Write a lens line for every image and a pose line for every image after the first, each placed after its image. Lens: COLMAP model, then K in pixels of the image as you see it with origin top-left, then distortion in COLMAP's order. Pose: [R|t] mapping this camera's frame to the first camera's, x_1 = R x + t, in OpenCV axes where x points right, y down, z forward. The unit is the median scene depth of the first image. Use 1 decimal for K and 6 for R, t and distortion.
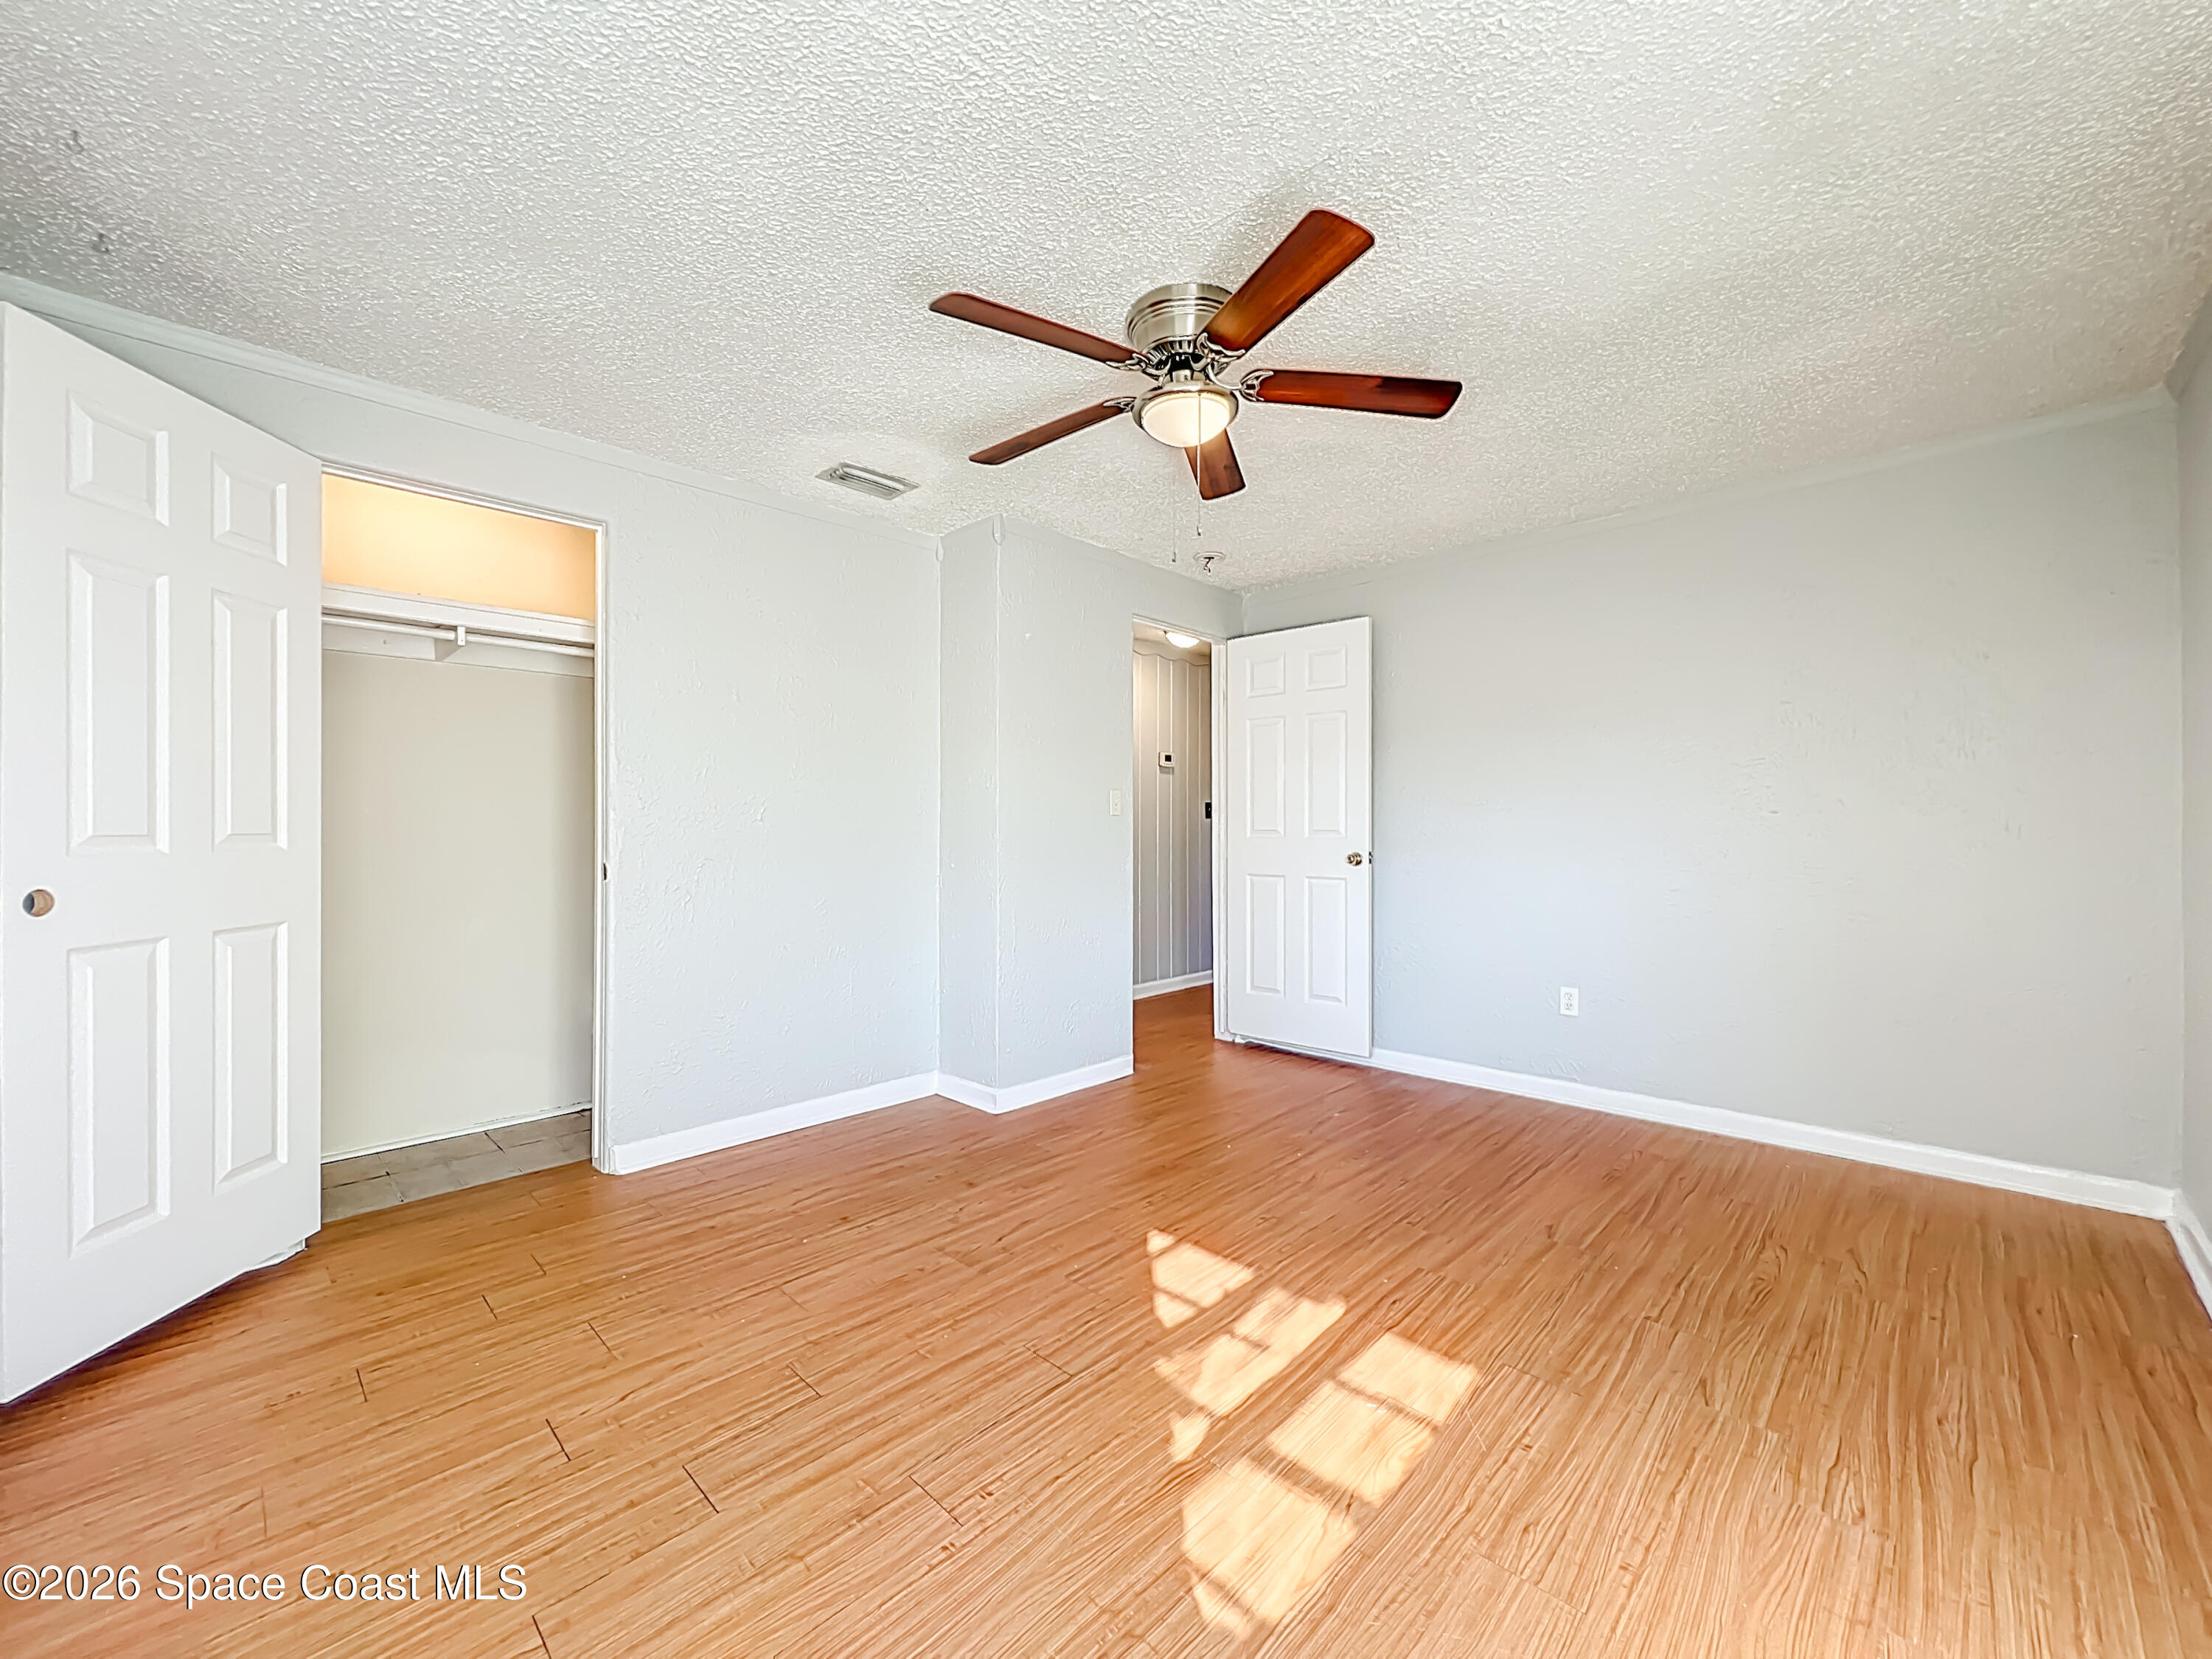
lens RADIAL K [[897.4, 0, 1106.5], [0, 897.4, 813.1], [0, 0, 1]] dist [0.001675, 0.000422]
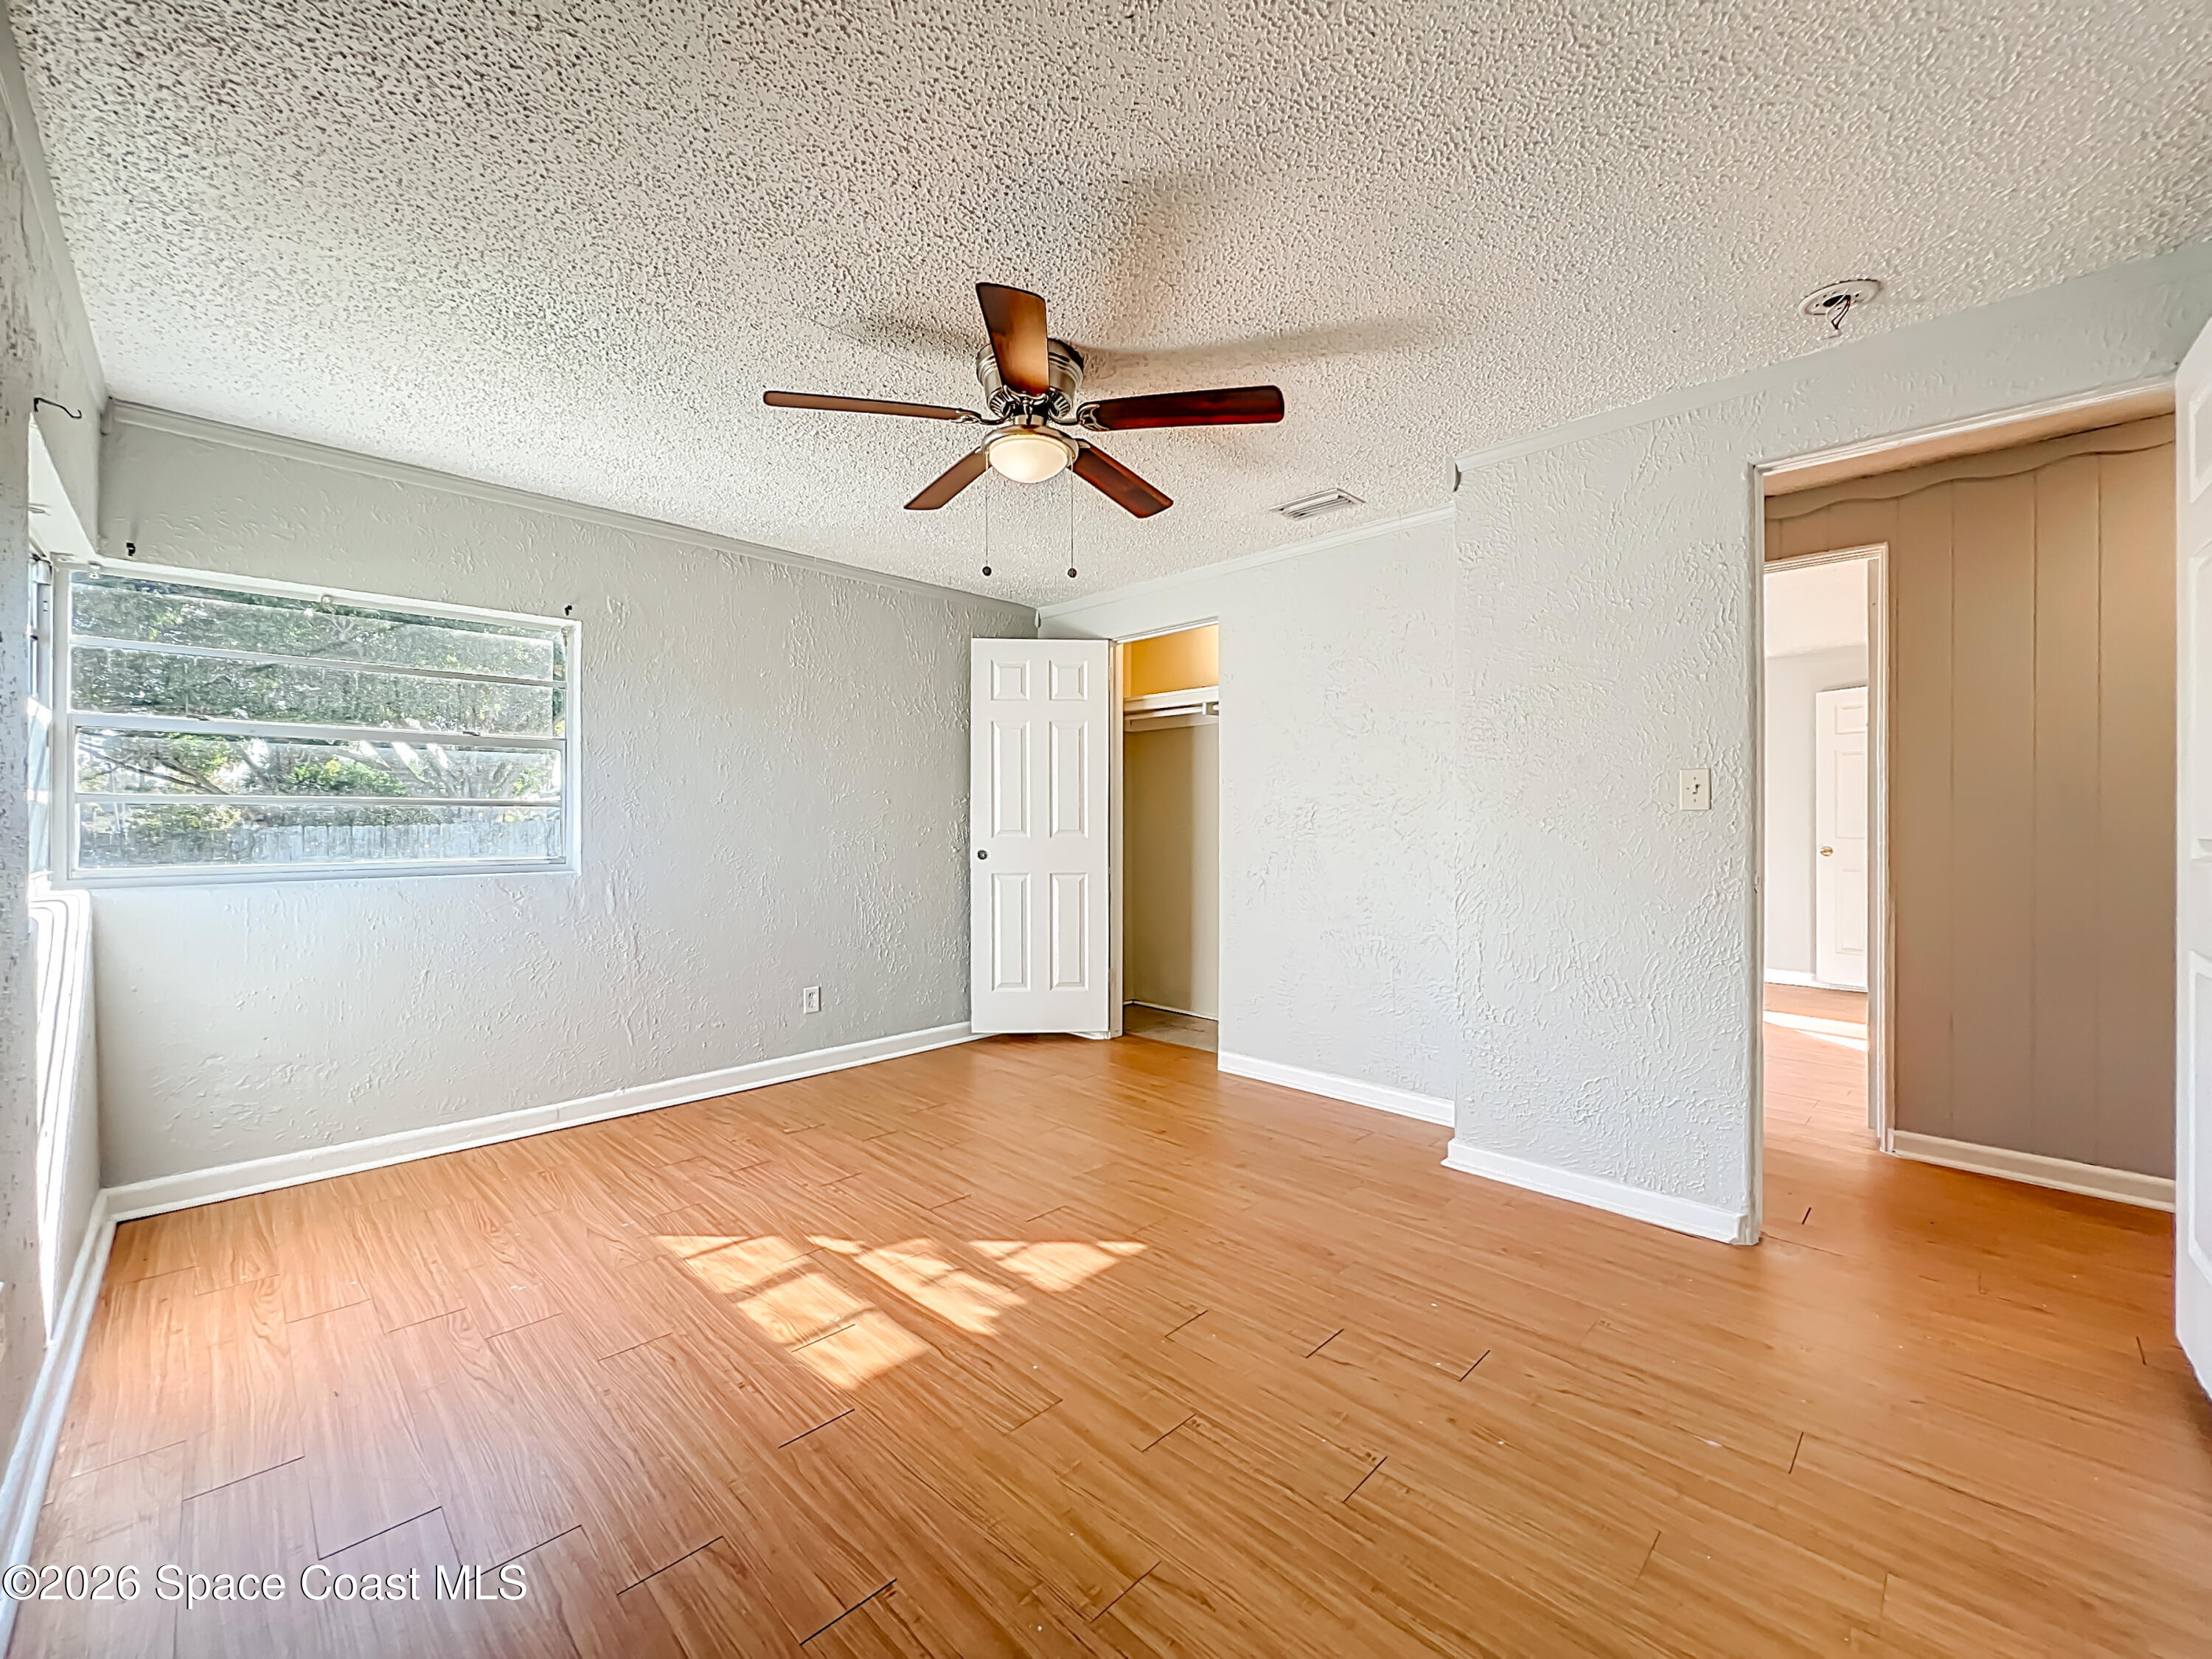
lens RADIAL K [[897.4, 0, 1111.0], [0, 897.4, 840.9], [0, 0, 1]] dist [0.001675, 0.000422]
pose [[-0.018479, 0.019213, -0.999645, 1.139629], [0.016046, 0.999692, 0.018917, 0.004142], [0.999700, -0.015691, -0.018782, 1.081856]]
